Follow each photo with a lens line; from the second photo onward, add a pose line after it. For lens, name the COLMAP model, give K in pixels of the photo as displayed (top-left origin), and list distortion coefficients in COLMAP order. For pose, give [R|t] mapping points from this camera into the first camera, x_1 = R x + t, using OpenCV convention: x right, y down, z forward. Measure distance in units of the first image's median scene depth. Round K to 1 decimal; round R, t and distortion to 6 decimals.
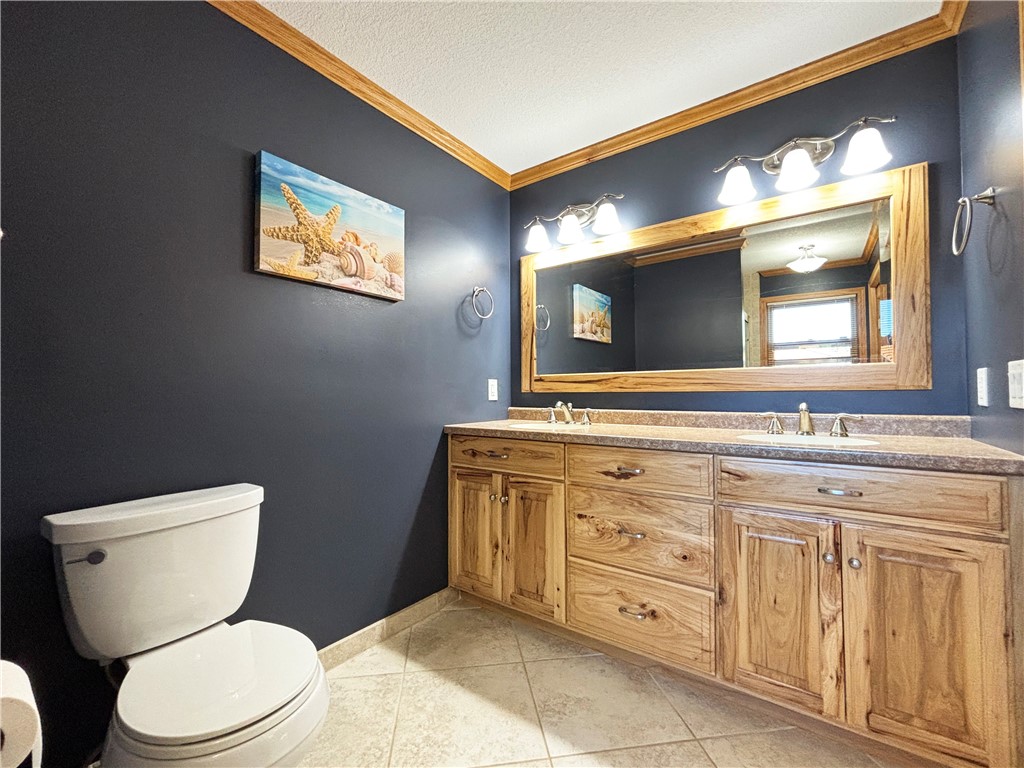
lens RADIAL K [[426.4, 0, 514.8], [0, 426.4, 385.3], [0, 0, 1]] dist [-0.000531, -0.000607]
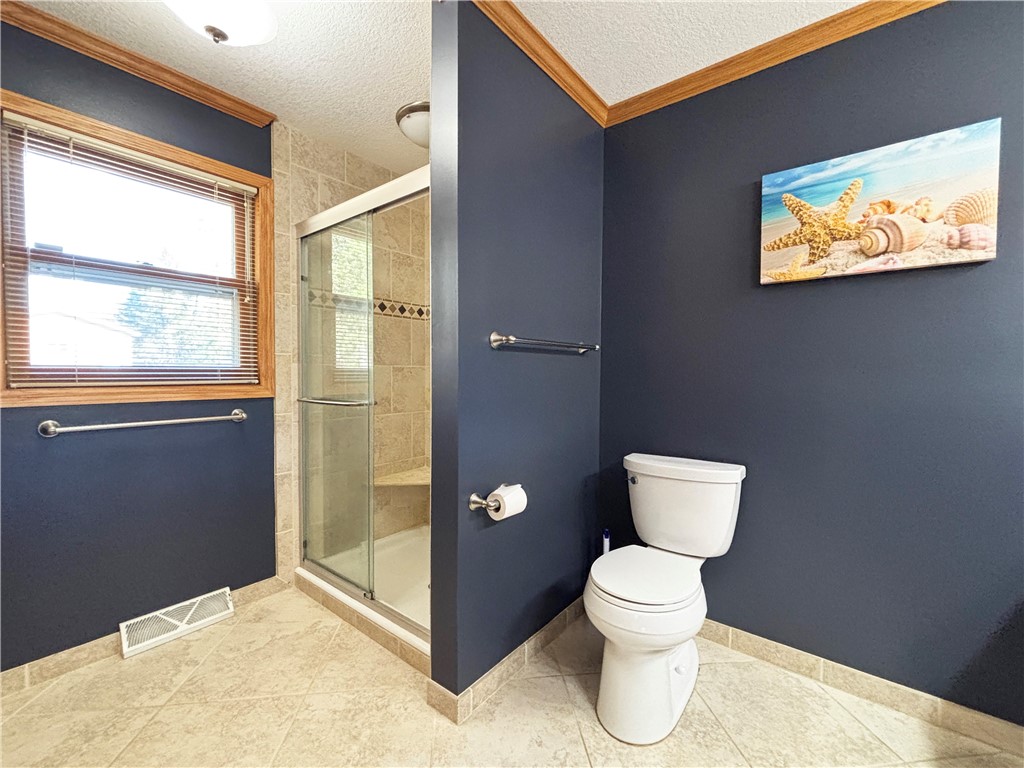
lens RADIAL K [[426.4, 0, 514.8], [0, 426.4, 385.3], [0, 0, 1]] dist [-0.000531, -0.000607]
pose [[-0.014225, 0.033785, -0.999328, 0.504915], [0.015339, 0.999319, 0.033566, -0.044097], [0.999781, -0.014851, -0.014734, 0.321598]]
